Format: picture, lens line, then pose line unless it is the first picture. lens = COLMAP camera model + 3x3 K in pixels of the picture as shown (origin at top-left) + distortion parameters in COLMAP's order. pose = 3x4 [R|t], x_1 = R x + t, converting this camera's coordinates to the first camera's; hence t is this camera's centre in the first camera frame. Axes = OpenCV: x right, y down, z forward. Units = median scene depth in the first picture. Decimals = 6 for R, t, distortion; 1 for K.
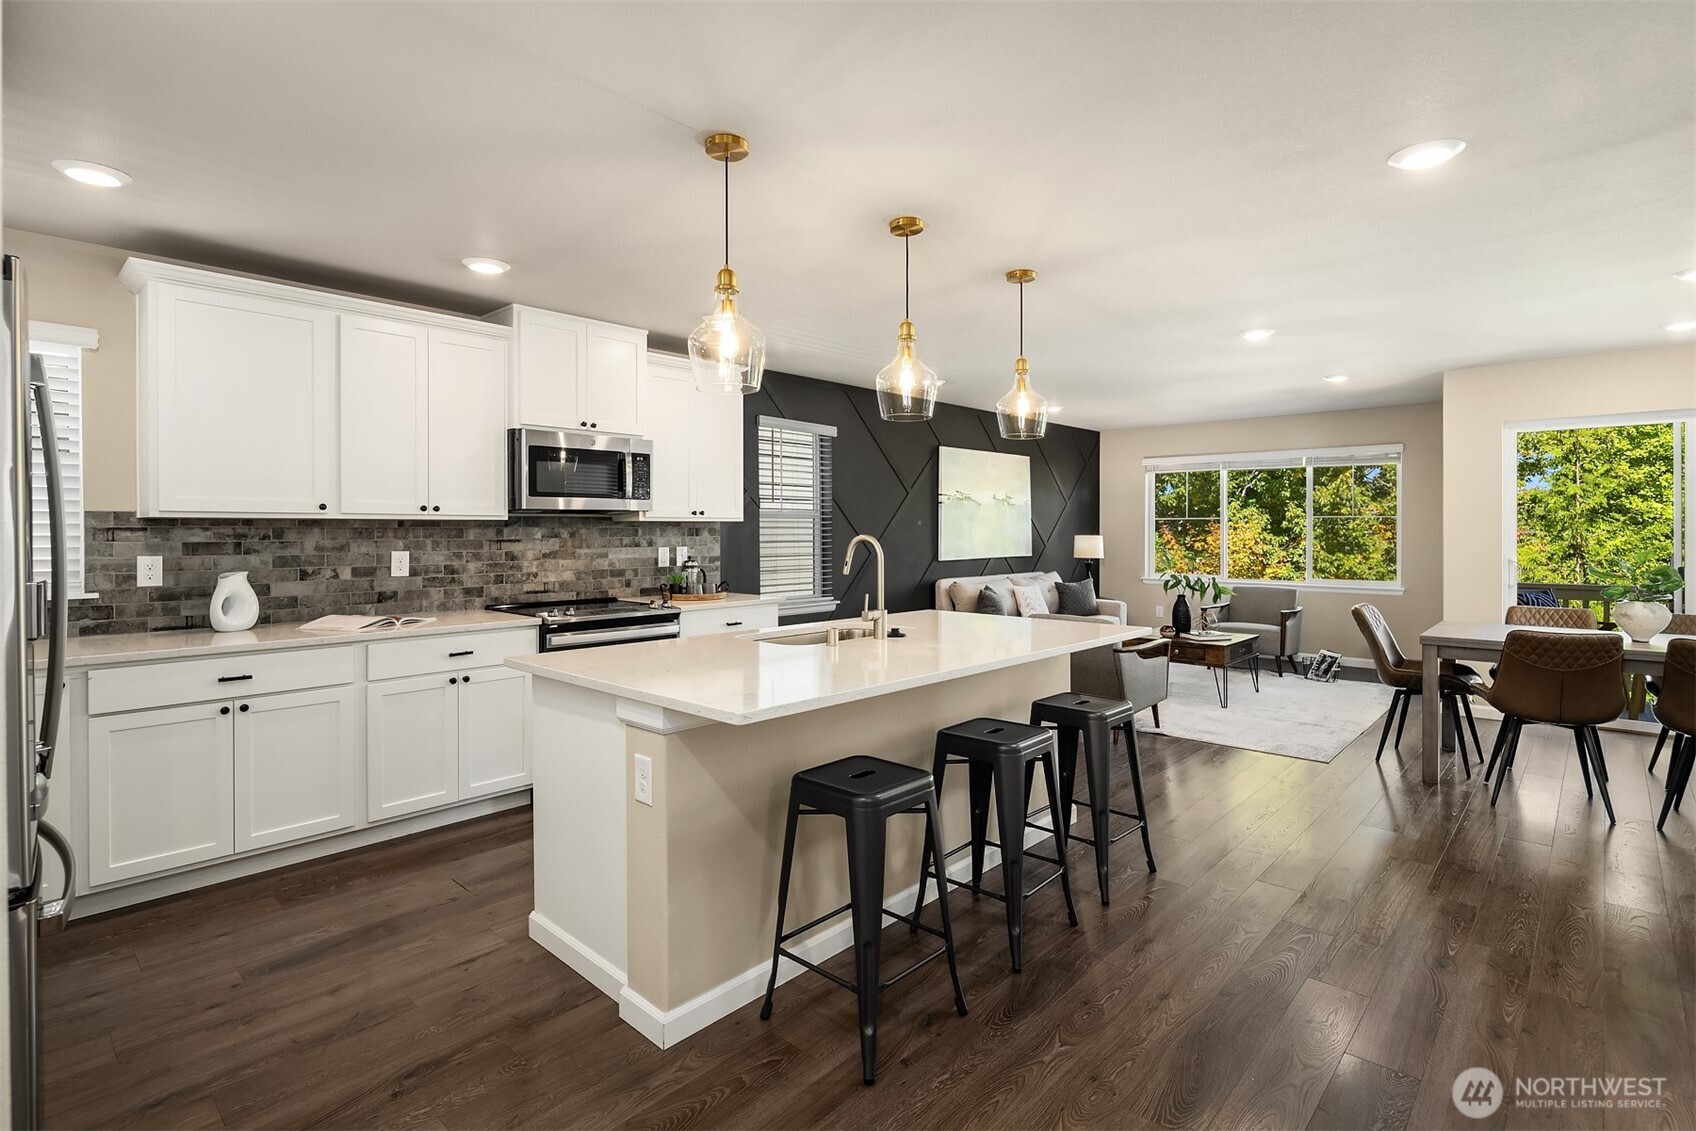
lens RADIAL K [[823.0, 0, 834.7], [0, 823.0, 536.2], [0, 0, 1]] dist [-0.001798, -0.003156]
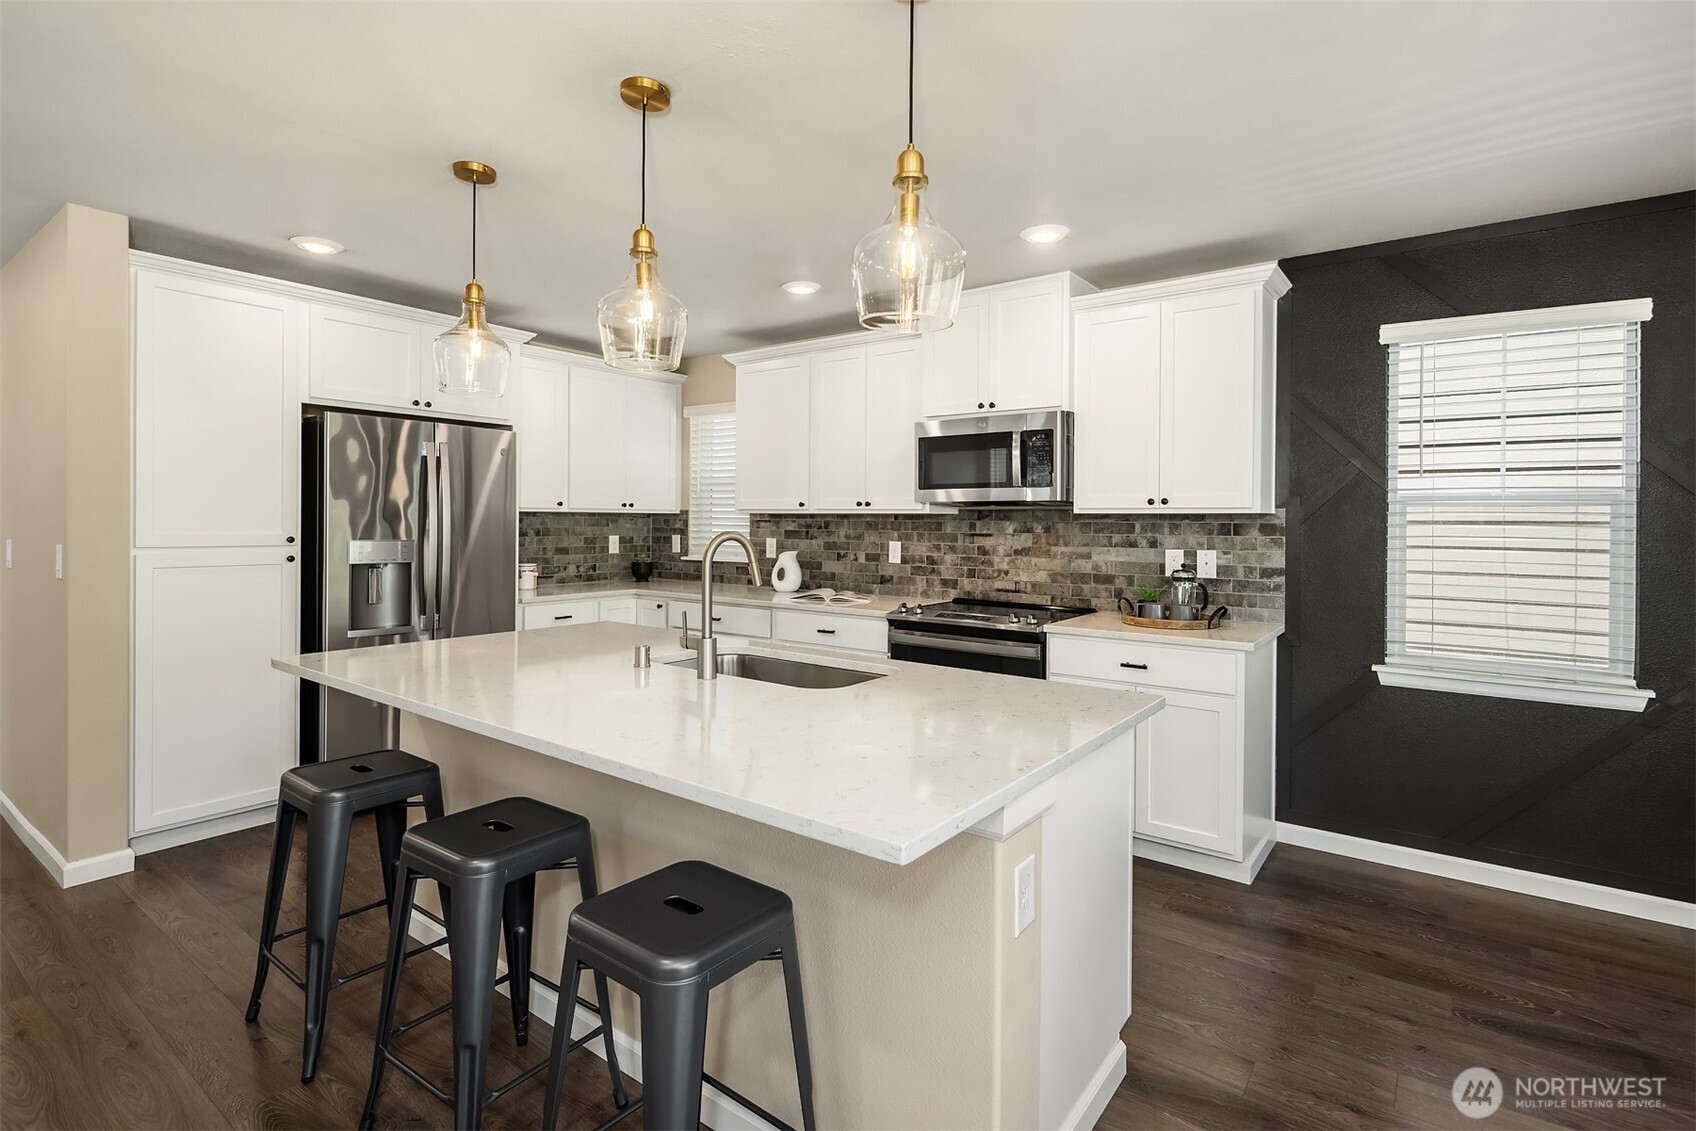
lens RADIAL K [[823.0, 0, 857.3], [0, 823.0, 523.6], [0, 0, 1]] dist [-0.001798, -0.003156]
pose [[0.108189, 0.004562, -0.994120, 0.509400], [-0.015981, 0.999868, 0.002850, -0.007493], [0.994002, 0.015578, 0.108248, 0.683881]]
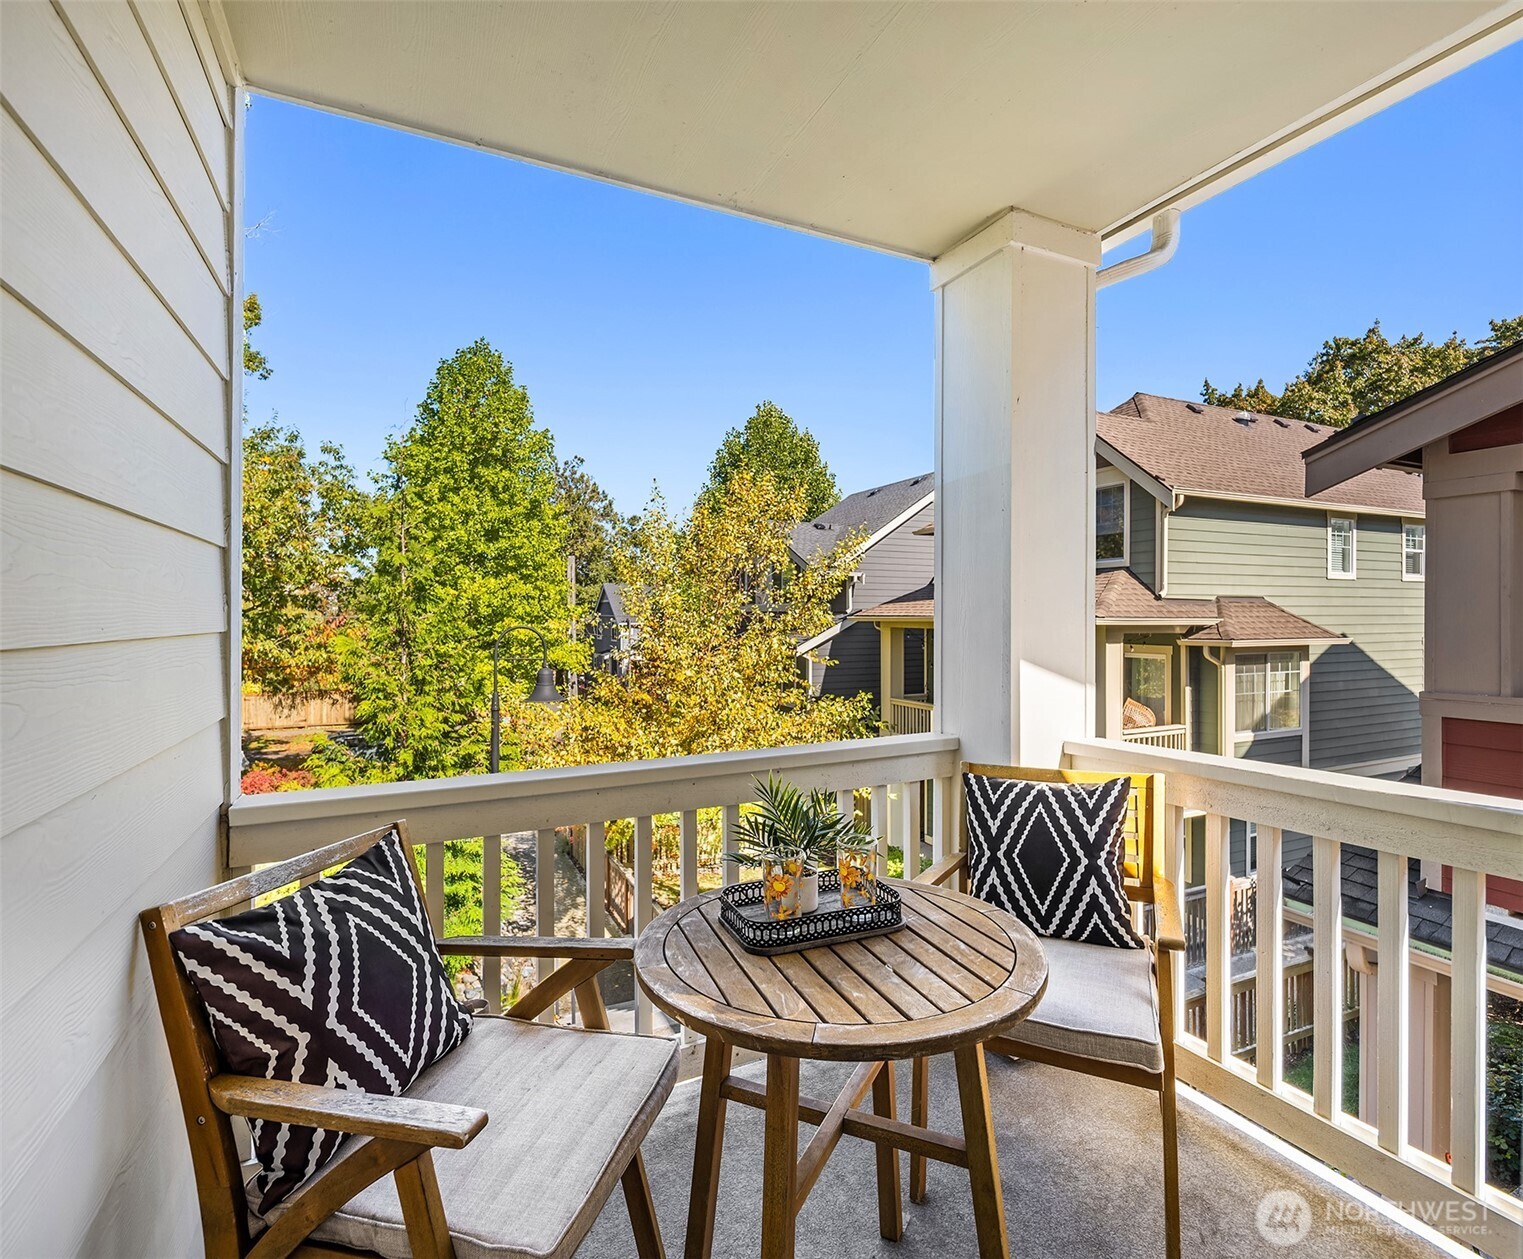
lens RADIAL K [[773.6, 0, 738.7], [0, 773.6, 623.4], [0, 0, 1]] dist [-0.004678, -0.000196]
pose [[0.402334, -0.009445, 0.915444, 1.002785], [0.007430, 0.999948, 0.007051, 0.003780], [-0.915463, 0.003964, 0.402383, 1.147524]]
